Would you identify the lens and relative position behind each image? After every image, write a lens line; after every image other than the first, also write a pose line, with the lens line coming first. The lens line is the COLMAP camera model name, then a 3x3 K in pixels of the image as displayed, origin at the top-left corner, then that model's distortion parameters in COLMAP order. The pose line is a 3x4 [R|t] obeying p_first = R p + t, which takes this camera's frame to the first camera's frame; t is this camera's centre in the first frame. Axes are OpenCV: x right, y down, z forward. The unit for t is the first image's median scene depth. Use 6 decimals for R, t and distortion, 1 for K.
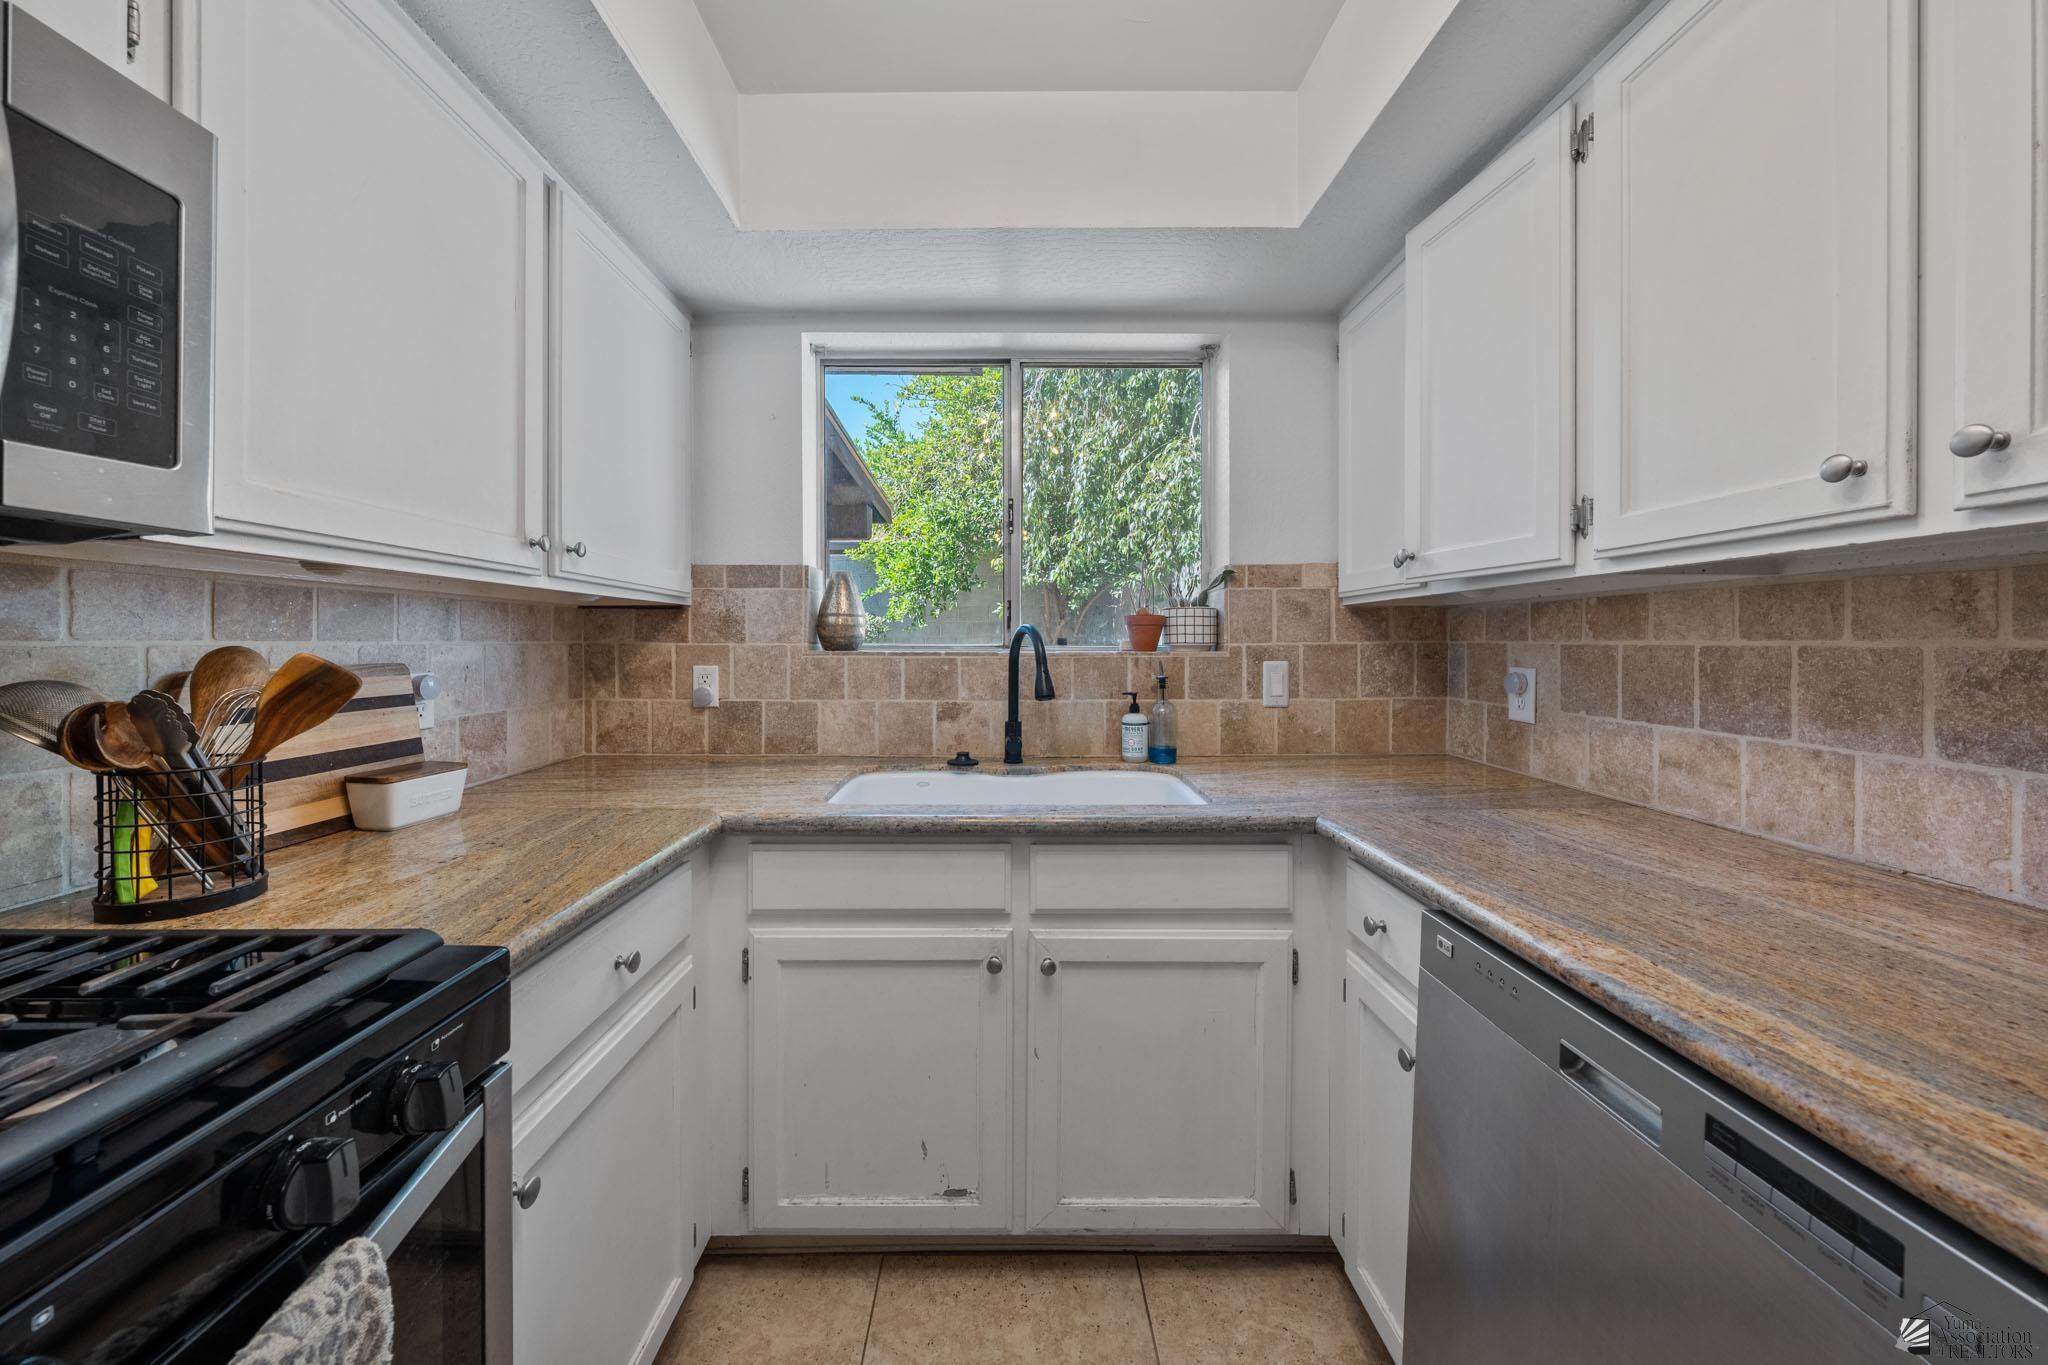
lens RADIAL K [[698.1, 0, 1005.0], [0, 698.1, 643.1], [0, 0, 1]] dist [-0.000388, 0.000022]
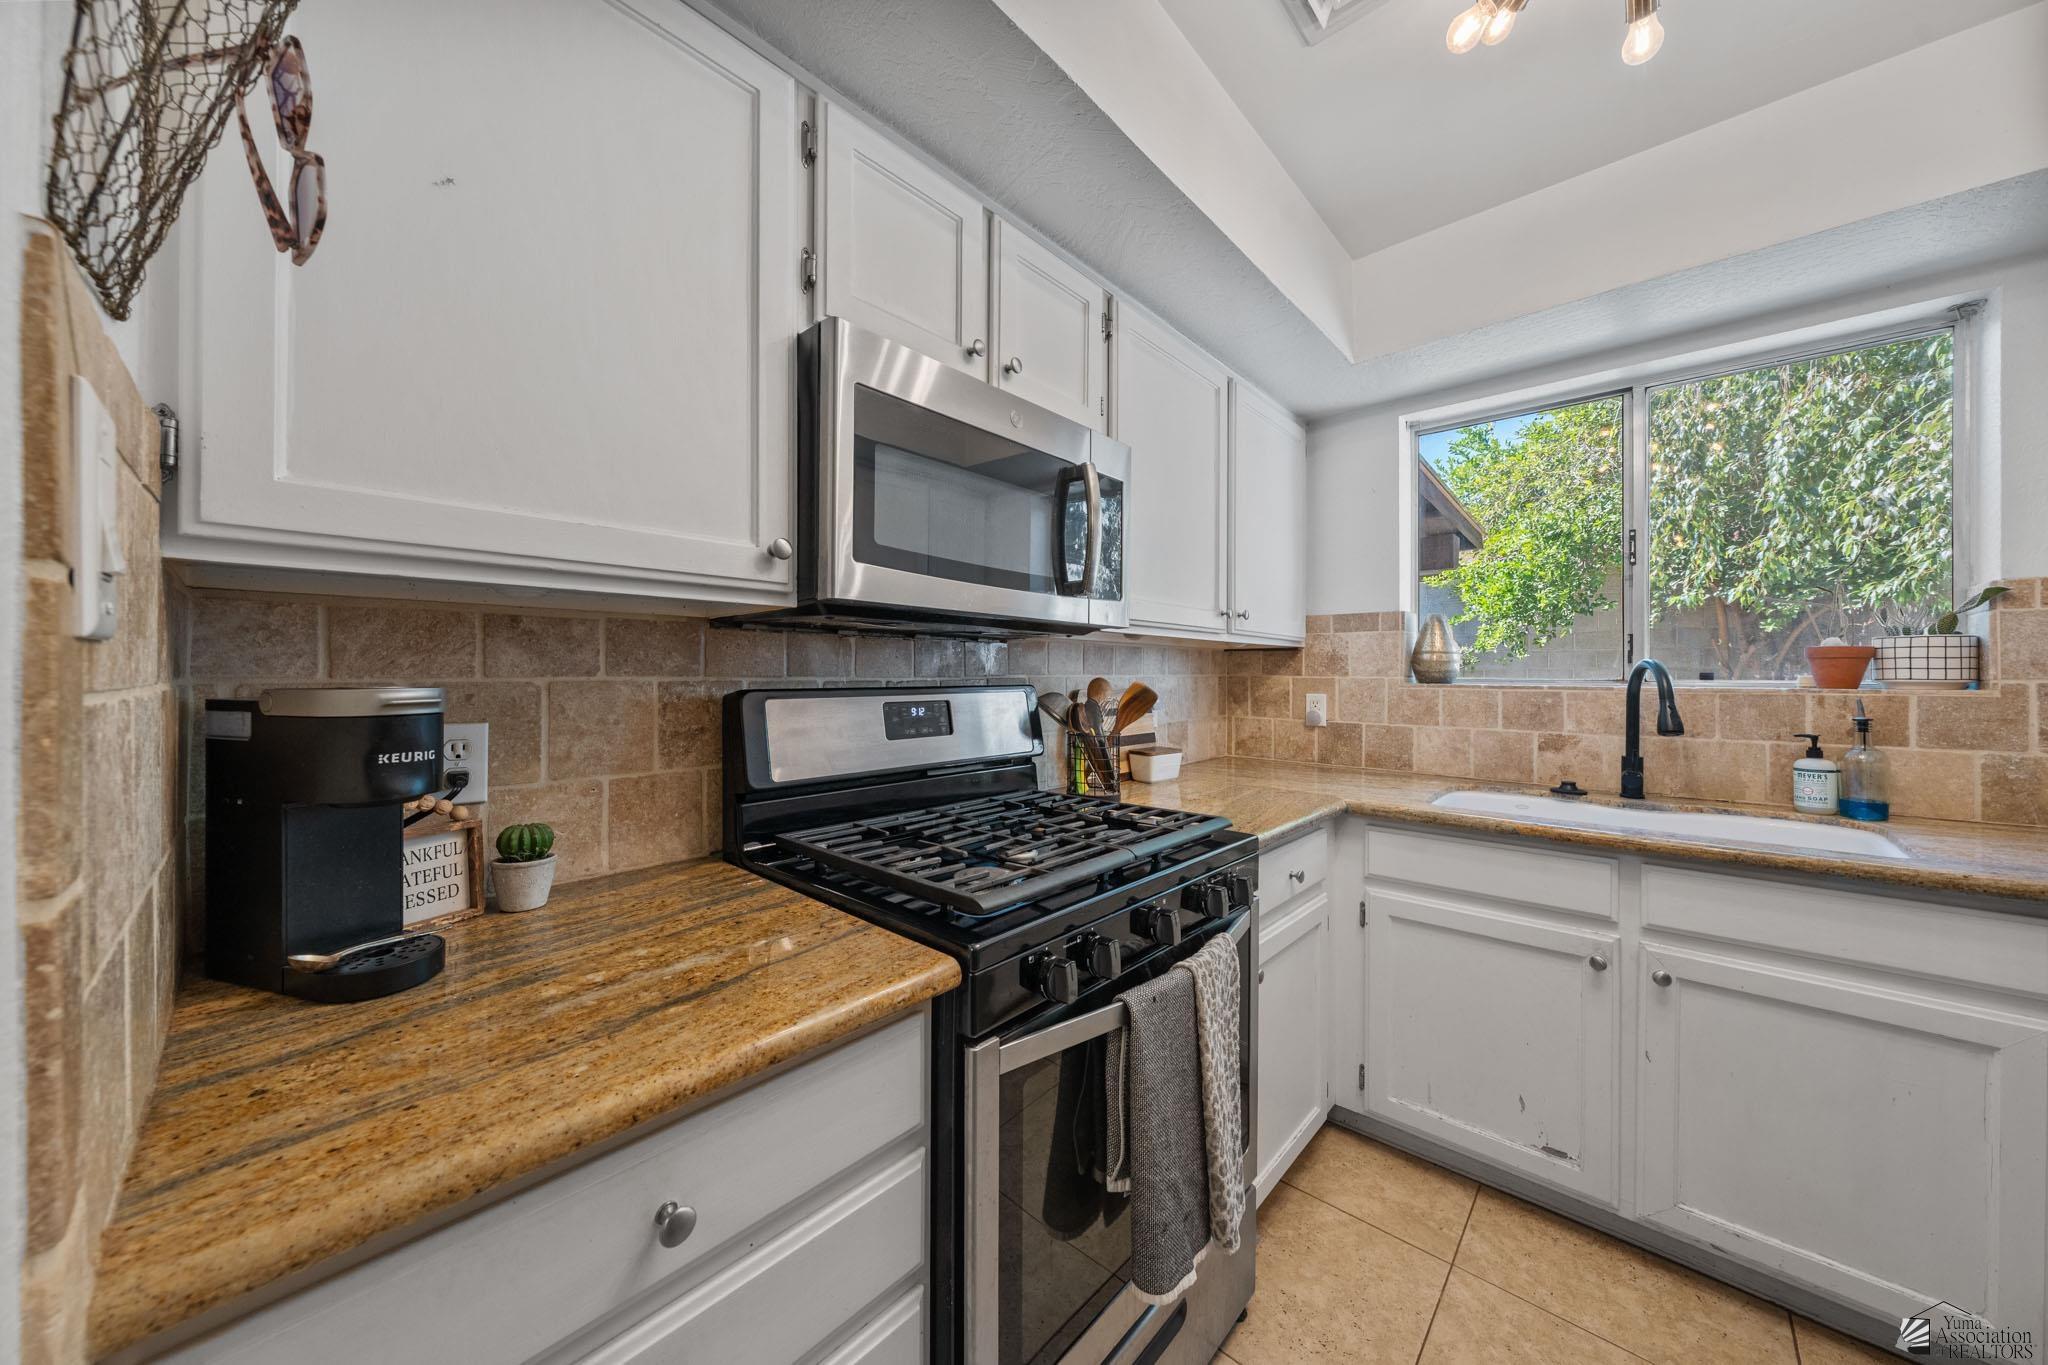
lens RADIAL K [[695.1, 0, 1025.9], [0, 695.1, 672.9], [0, 0, 1]] dist [-0.000892, 0.000329]
pose [[0.739304, 0.001857, -0.673369, 0.039864], [-0.003157, 0.999995, -0.000708, -0.003961], [0.673364, 0.002649, 0.739306, -0.323709]]
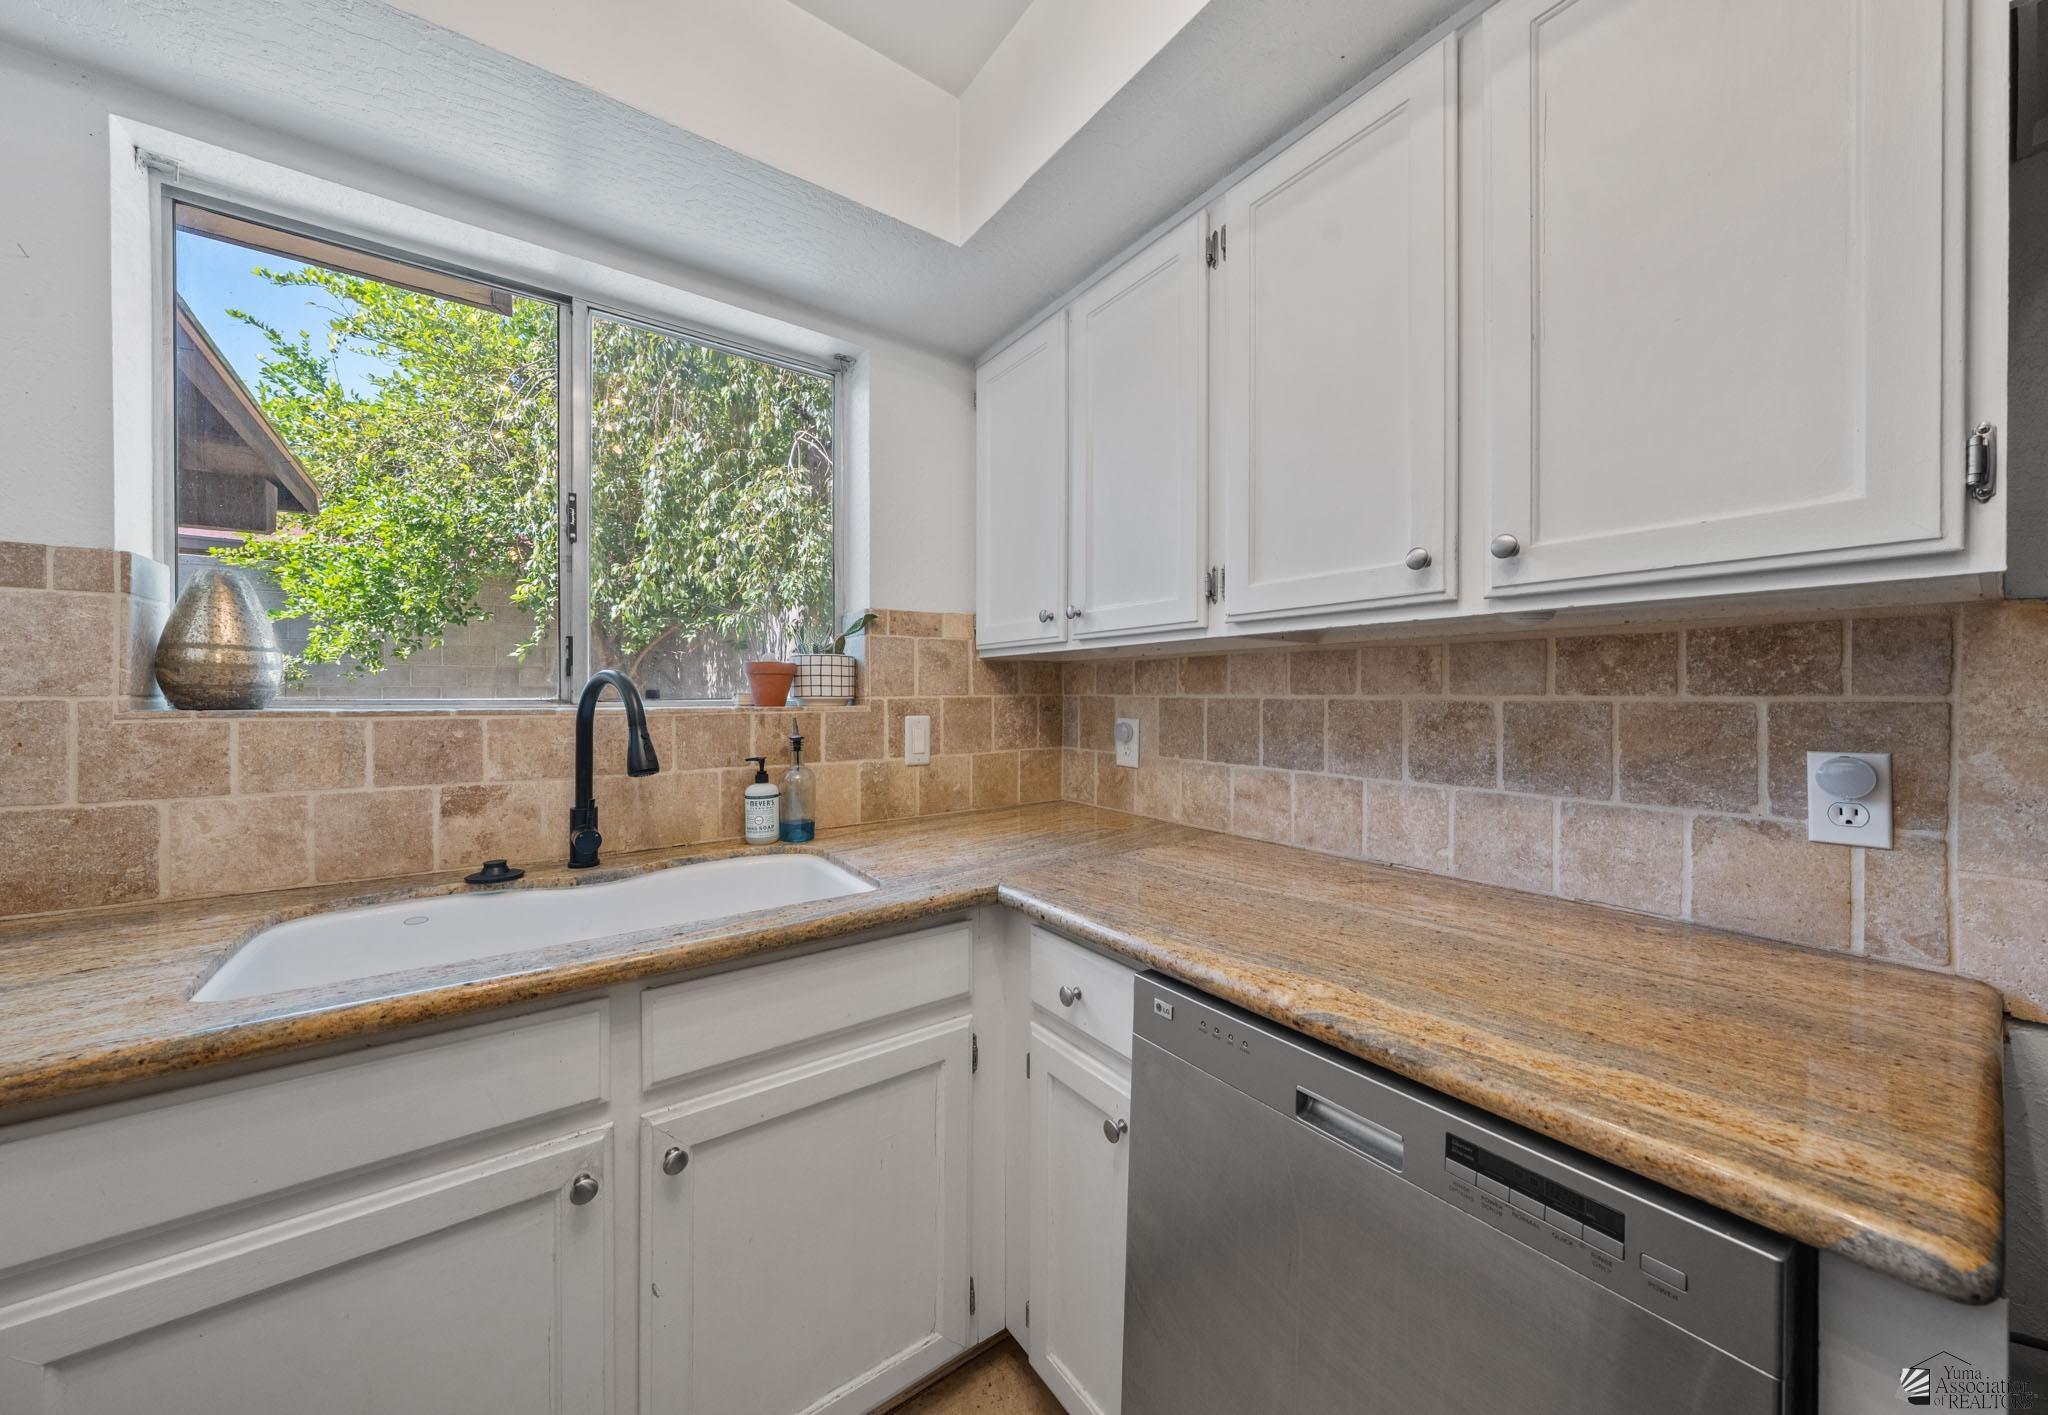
lens RADIAL K [[711.9, 0, 1041.0], [0, 711.9, 697.4], [0, 0, 1]] dist [-0.002479, -0.000323]
pose [[0.801593, -0.001209, 0.597869, -0.048042], [-0.000698, 0.999995, 0.002958, -0.001521], [-0.597870, -0.002788, 0.801588, 0.149232]]
